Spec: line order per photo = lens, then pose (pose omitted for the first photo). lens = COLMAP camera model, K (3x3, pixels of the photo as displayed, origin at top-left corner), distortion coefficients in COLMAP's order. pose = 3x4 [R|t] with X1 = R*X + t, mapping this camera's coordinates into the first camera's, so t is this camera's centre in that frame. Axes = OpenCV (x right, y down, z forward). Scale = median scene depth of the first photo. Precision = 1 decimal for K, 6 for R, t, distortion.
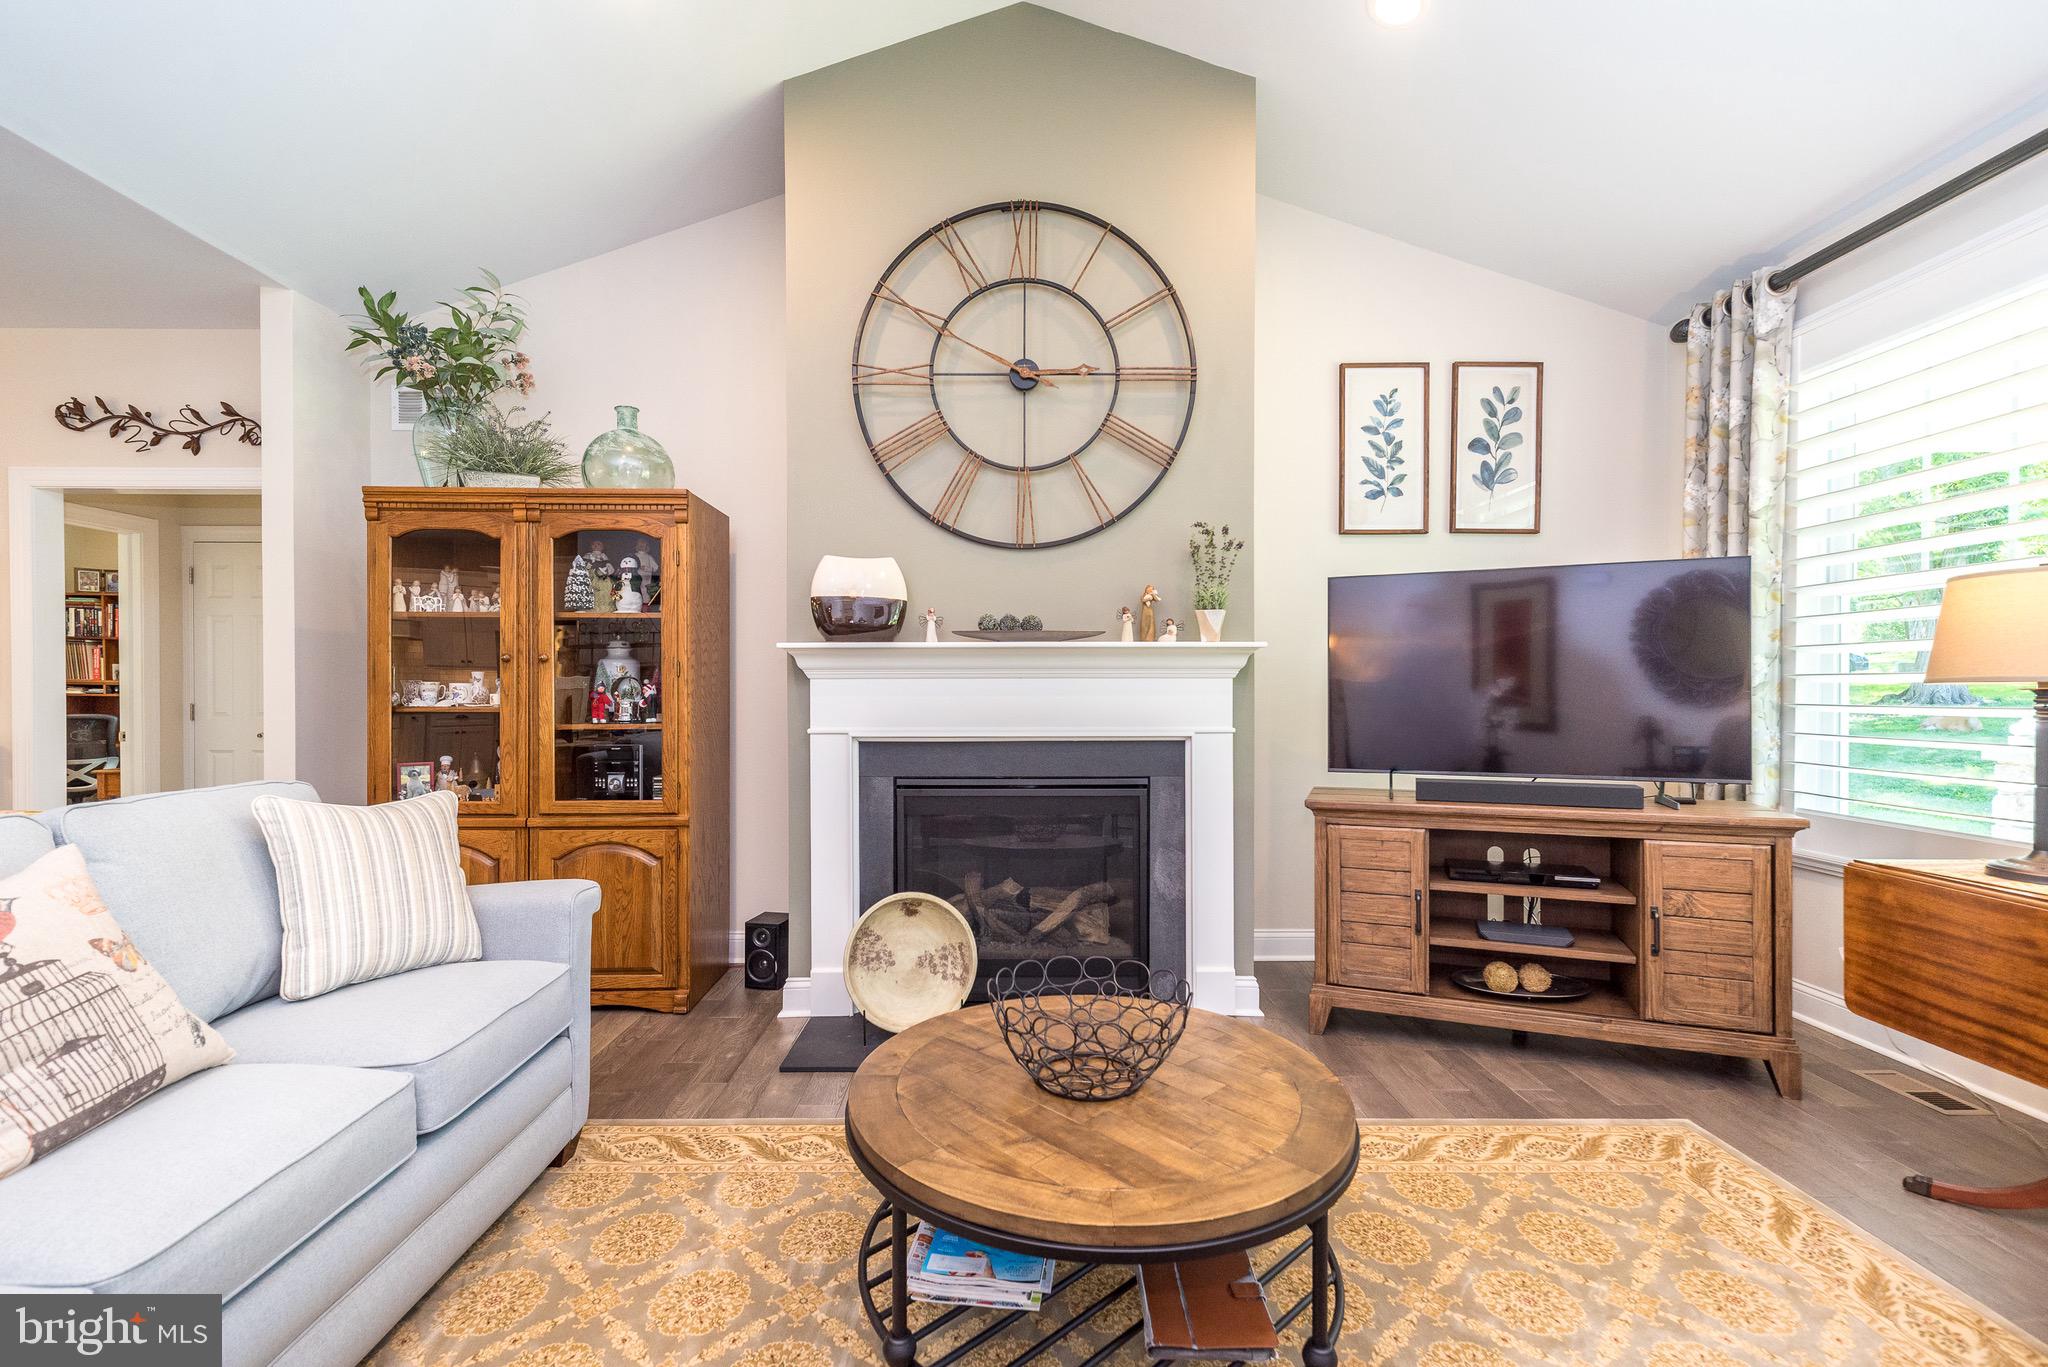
lens RADIAL K [[894.6, 0, 1016.2], [0, 894.6, 702.4], [0, 0, 1]] dist [0.008823, -0.000470]
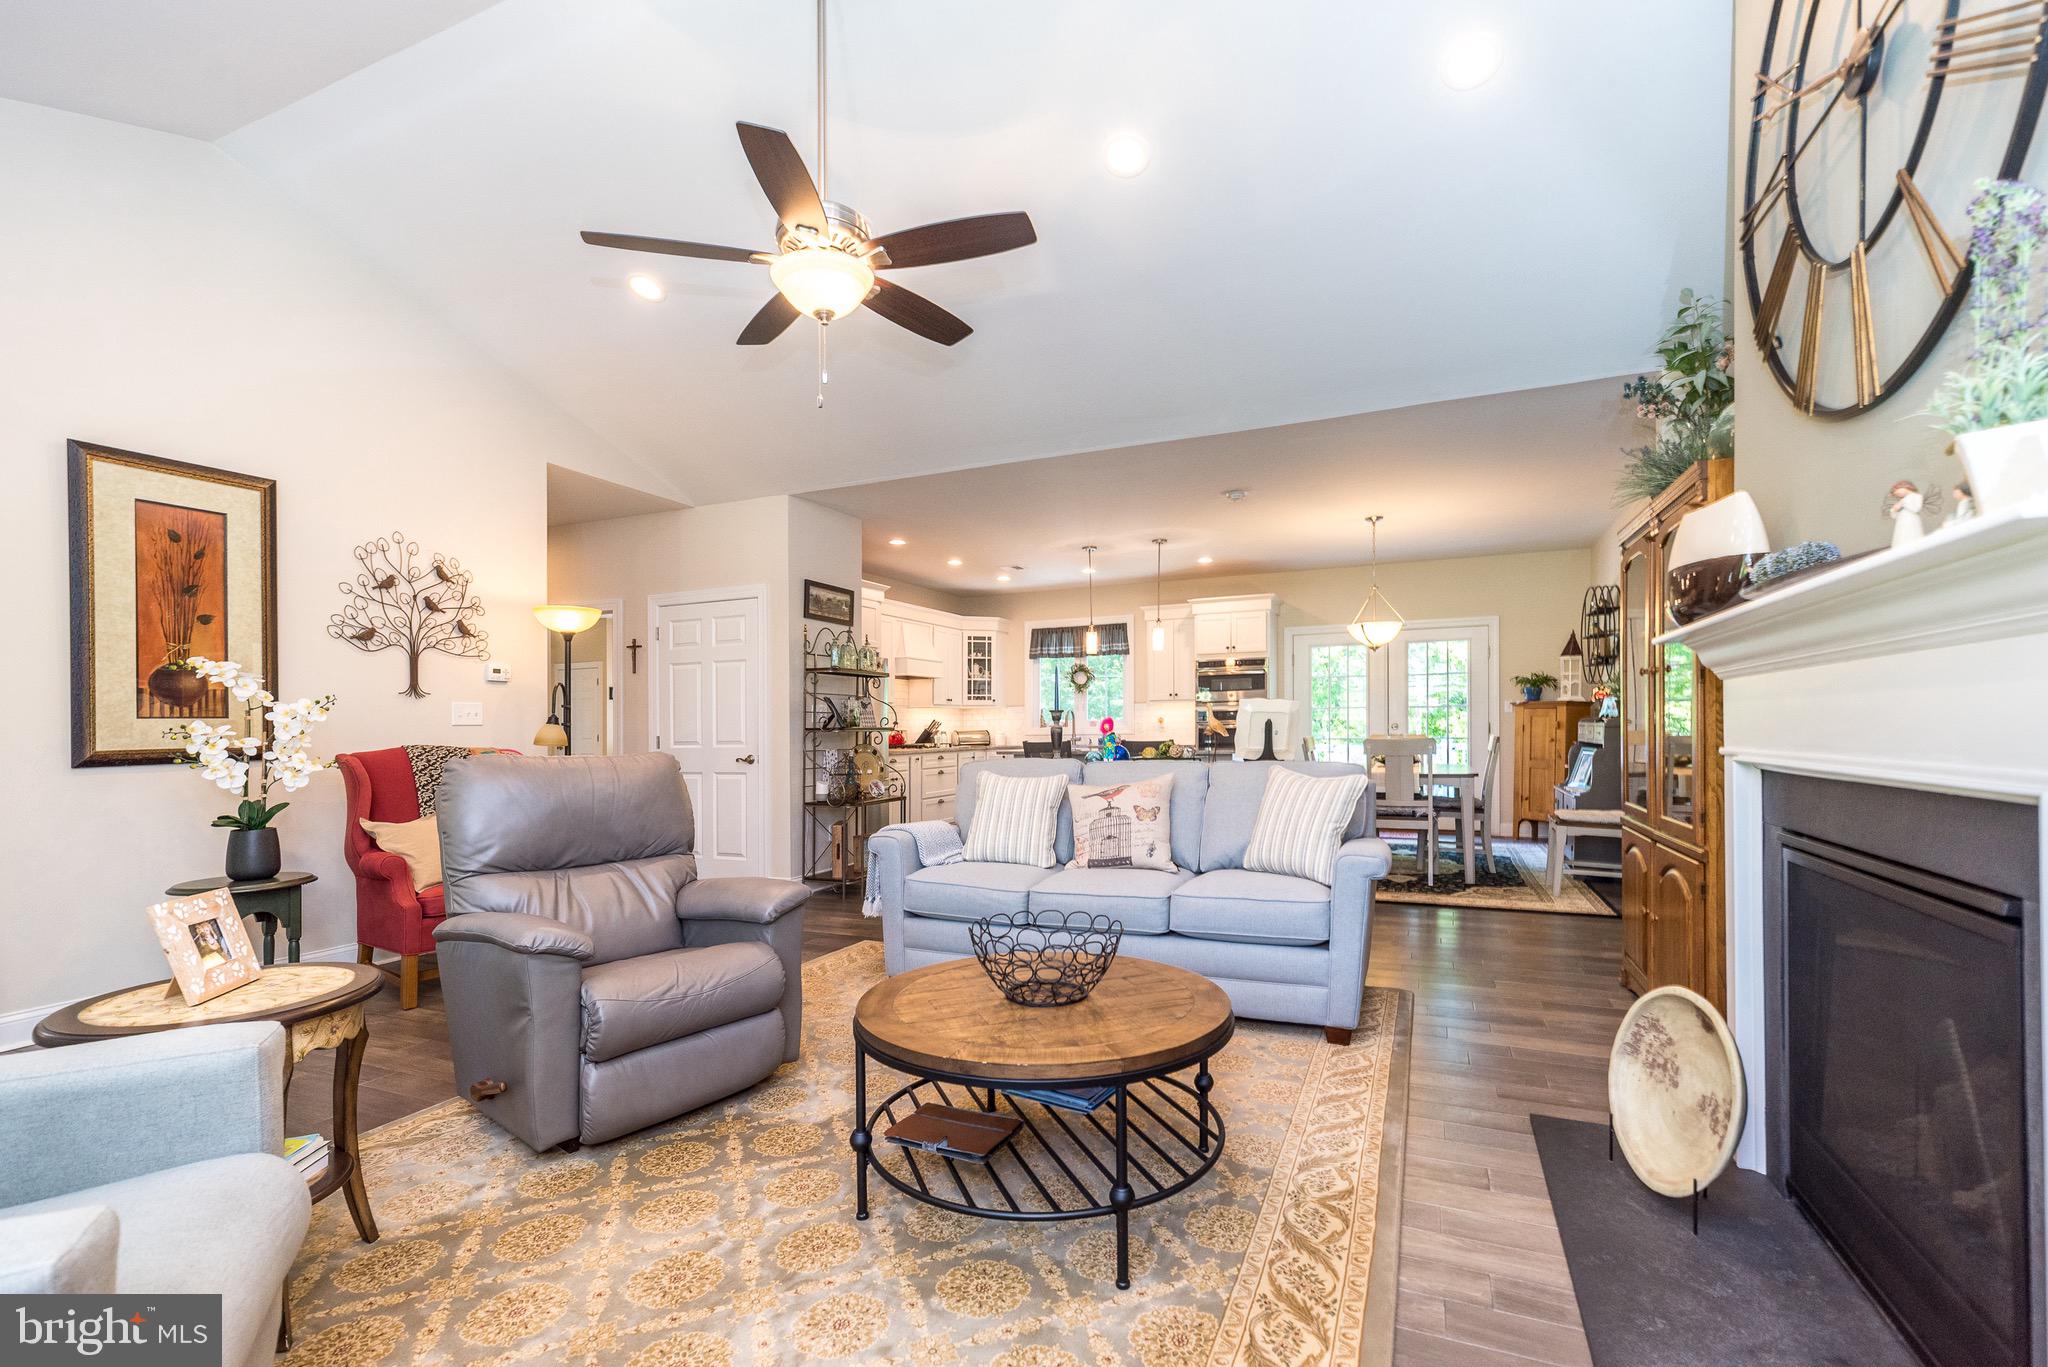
lens RADIAL K [[894.6, 0, 1022.7], [0, 894.6, 767.1], [0, 0, 1]] dist [0.008823, -0.000470]
pose [[-0.412636, 0.043527, -0.909856, 0.653796], [0.002348, 0.998905, 0.046722, 0.010740], [0.910893, 0.017143, -0.412286, 0.768877]]
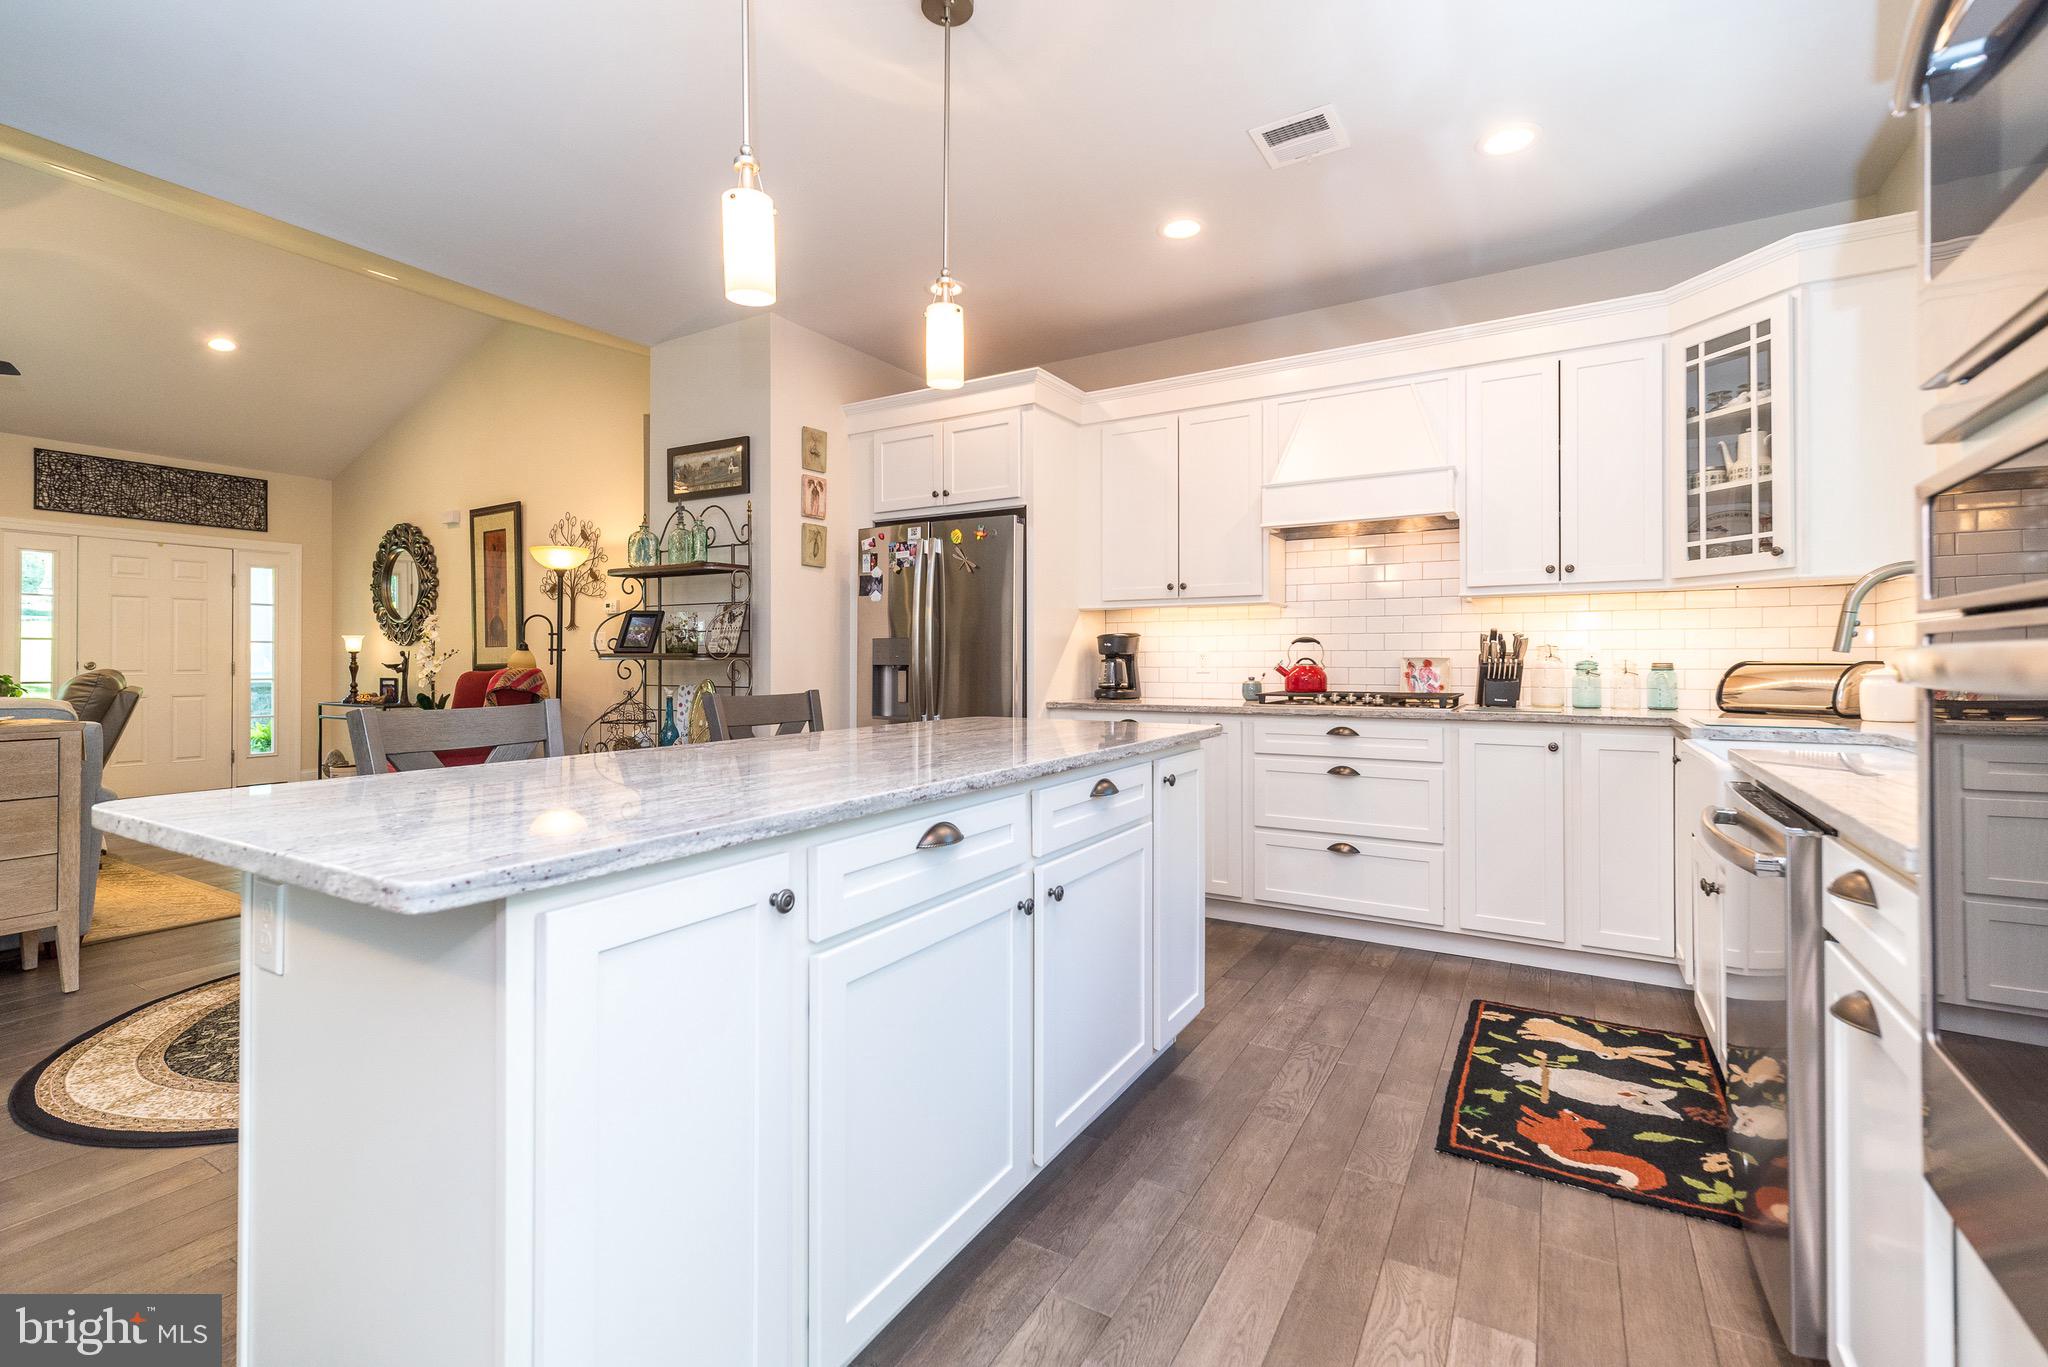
lens RADIAL K [[894.6, 0, 1025.3], [0, 894.6, 664.3], [0, 0, 1]] dist [0.008823, -0.000470]
pose [[-0.856984, -0.003613, 0.515330, -2.110023], [0.003234, 0.999918, 0.012389, 0.017595], [-0.515332, 0.012283, -0.856902, 0.465606]]
